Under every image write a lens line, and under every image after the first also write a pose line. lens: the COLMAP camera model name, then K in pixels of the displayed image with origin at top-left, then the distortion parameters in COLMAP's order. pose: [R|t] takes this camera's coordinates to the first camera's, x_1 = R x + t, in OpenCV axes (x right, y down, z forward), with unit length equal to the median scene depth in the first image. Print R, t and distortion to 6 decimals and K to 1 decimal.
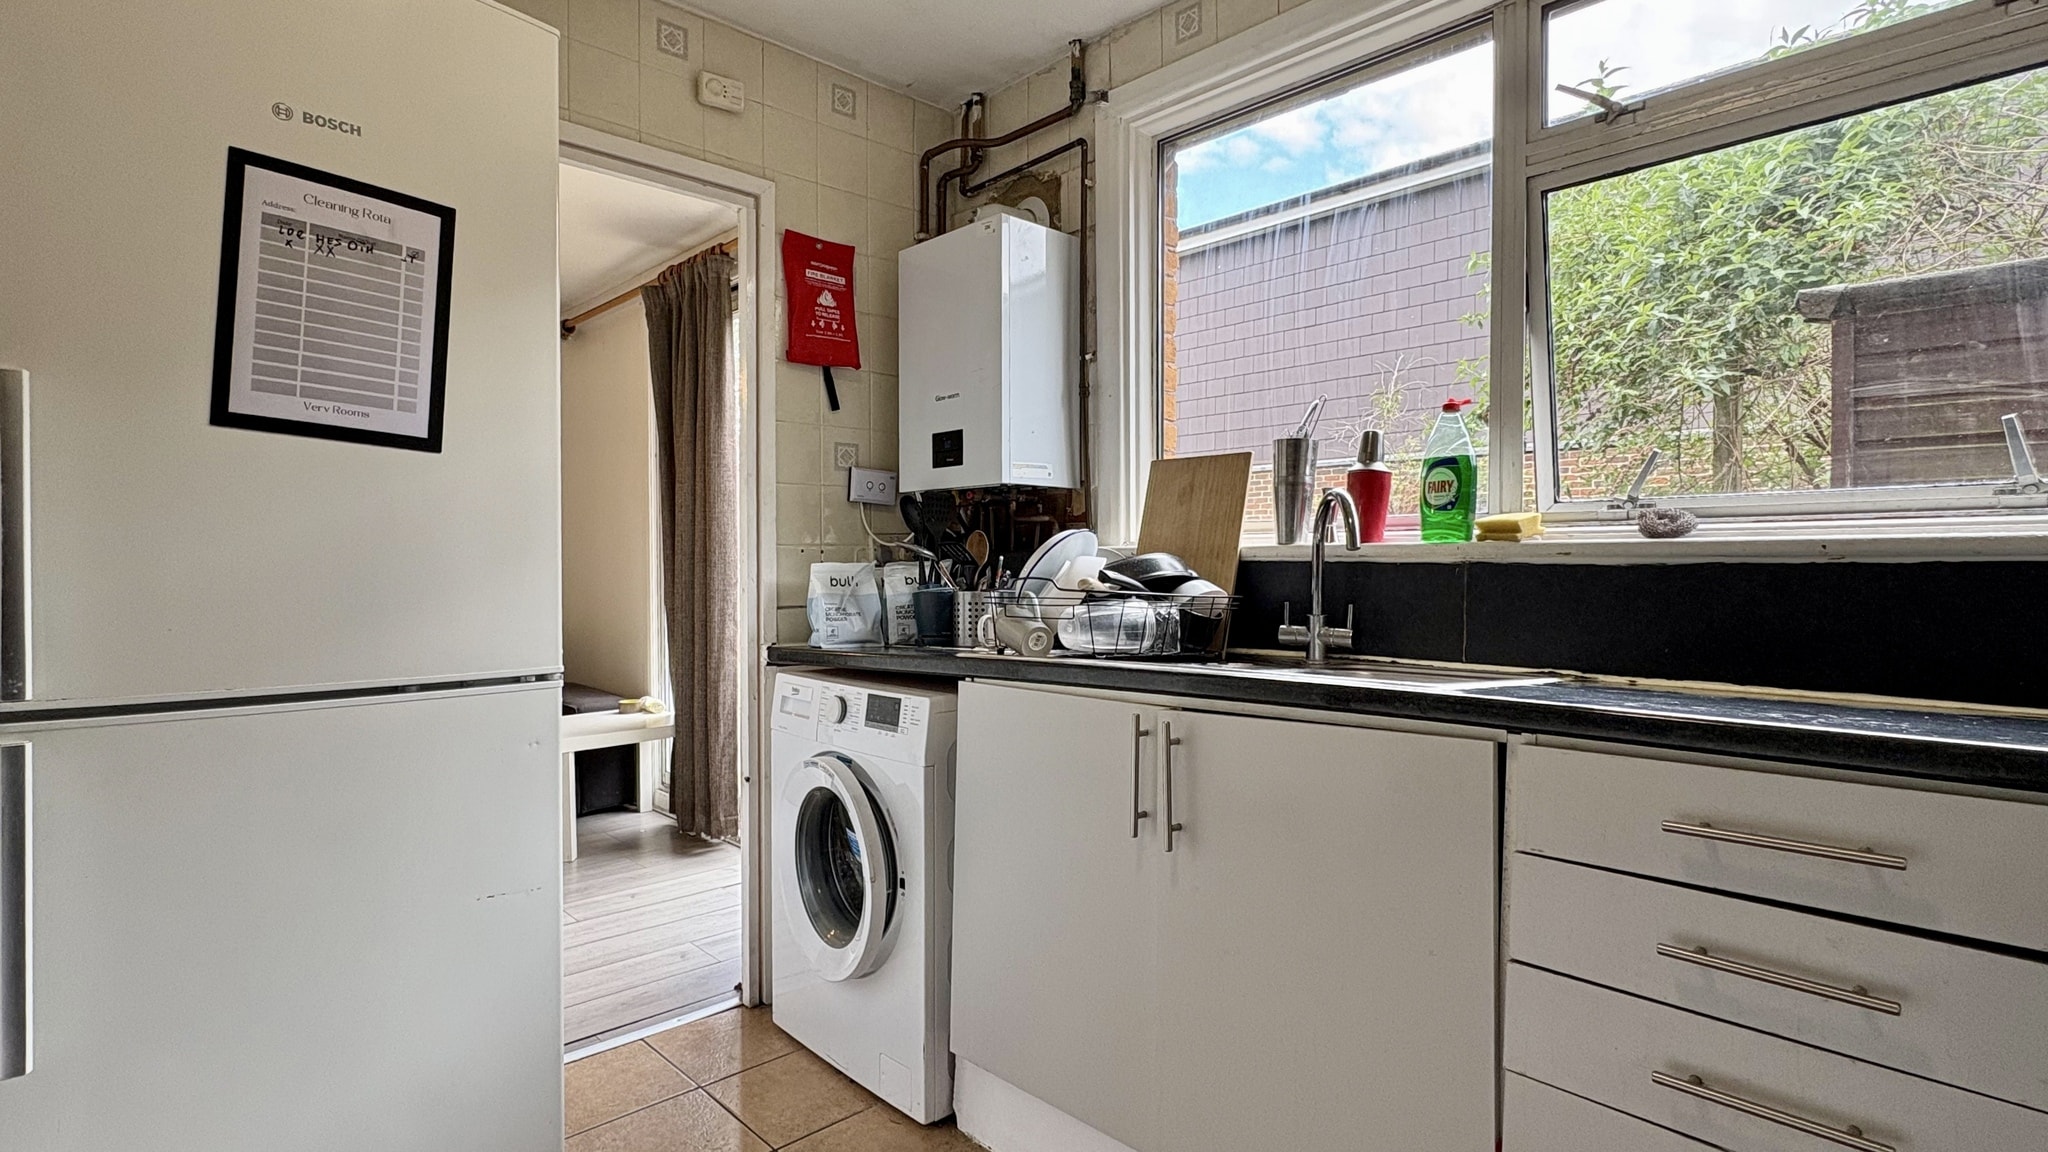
lens RADIAL K [[995.2, 0, 1026.9], [0, 995.2, 566.5], [0, 0, 1]] dist [-0.001180, 0.000029]
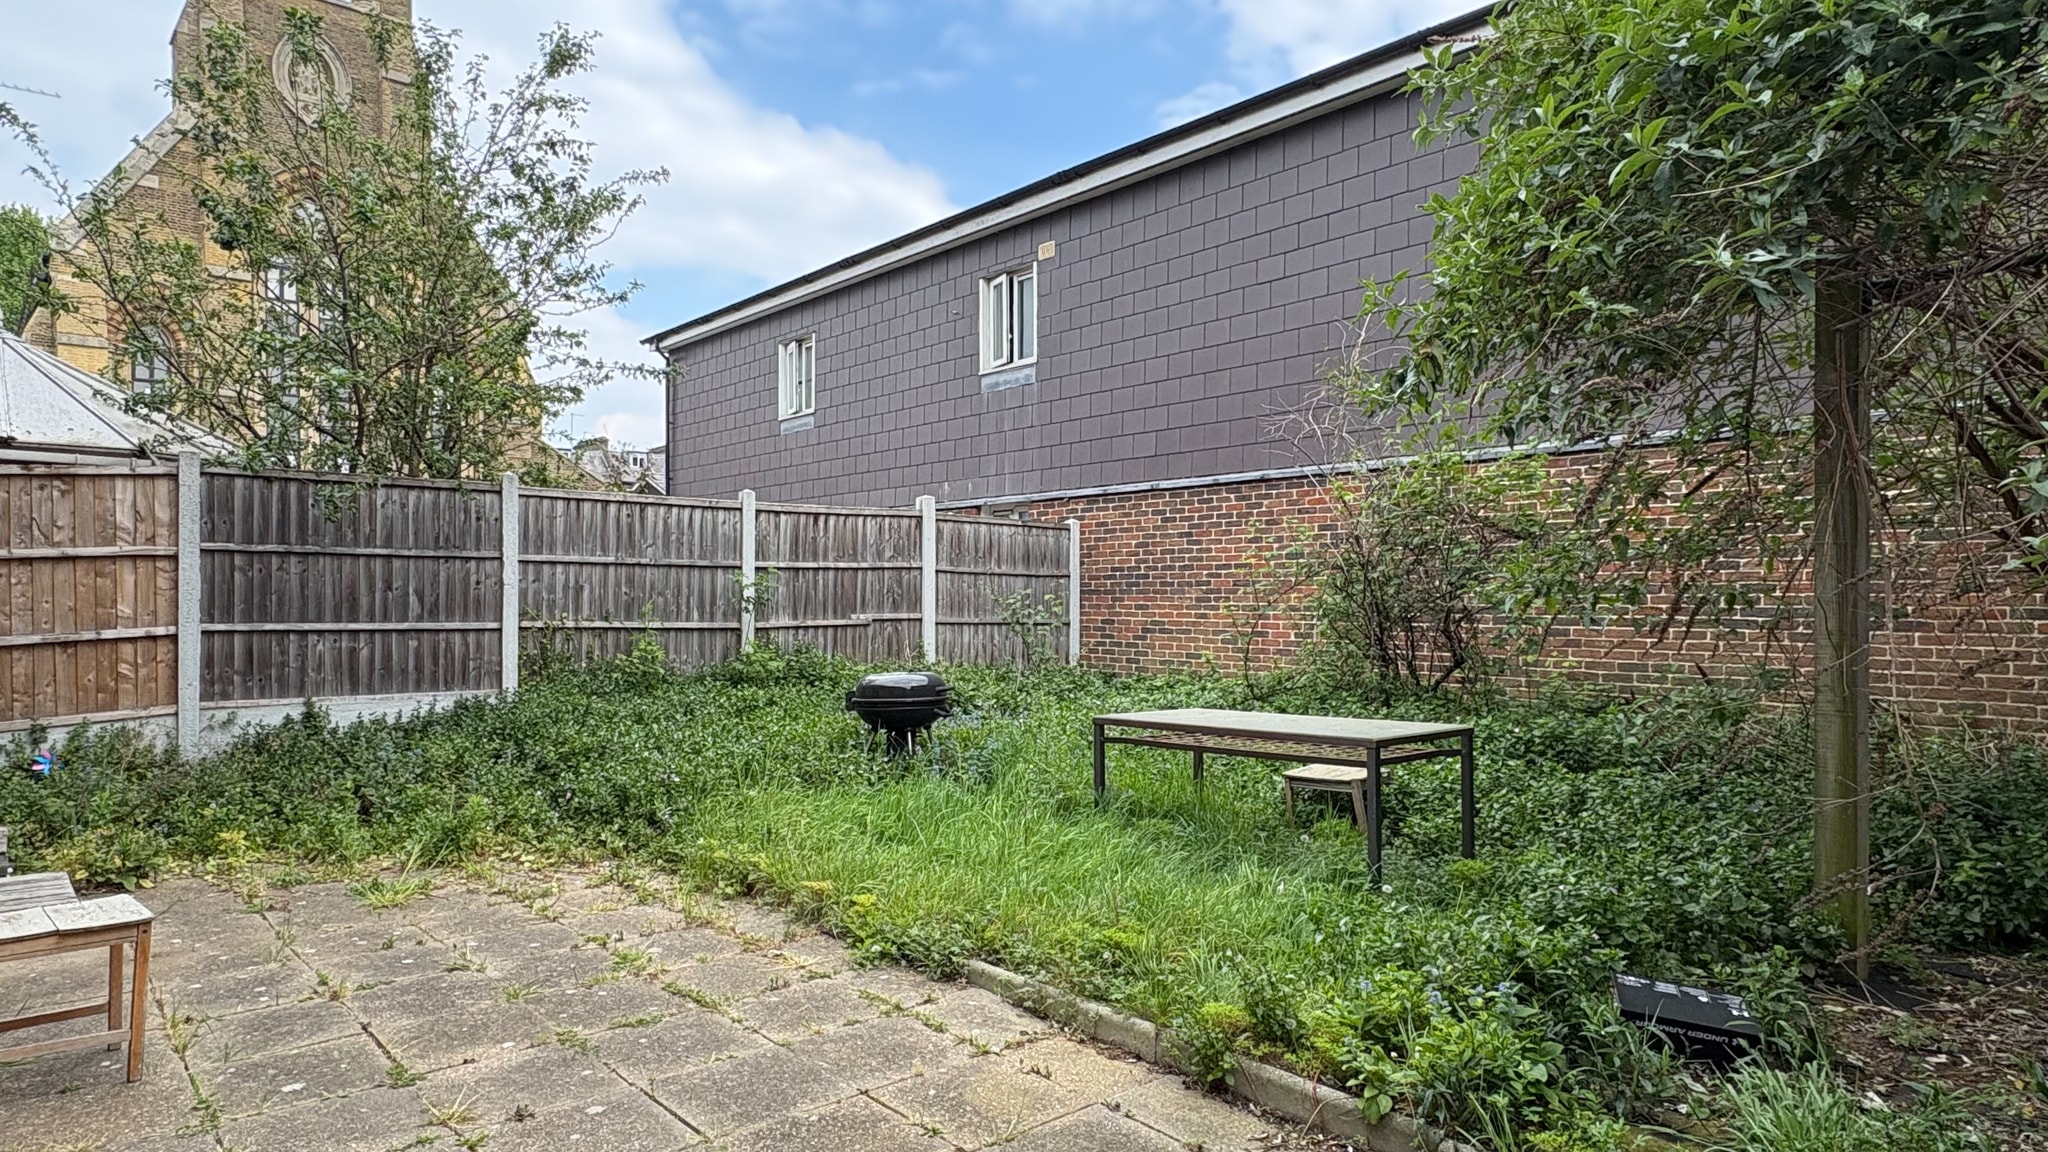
lens RADIAL K [[1156.7, 0, 1021.5], [0, 1156.7, 585.5], [0, 0, 1]] dist [0.002966, -0.000043]
pose [[0.999323, 0.000569, -0.036794, 0.339748], [-0.000879, 0.999964, -0.008396, -0.032386], [0.036787, 0.008422, 0.999288, 0.424805]]
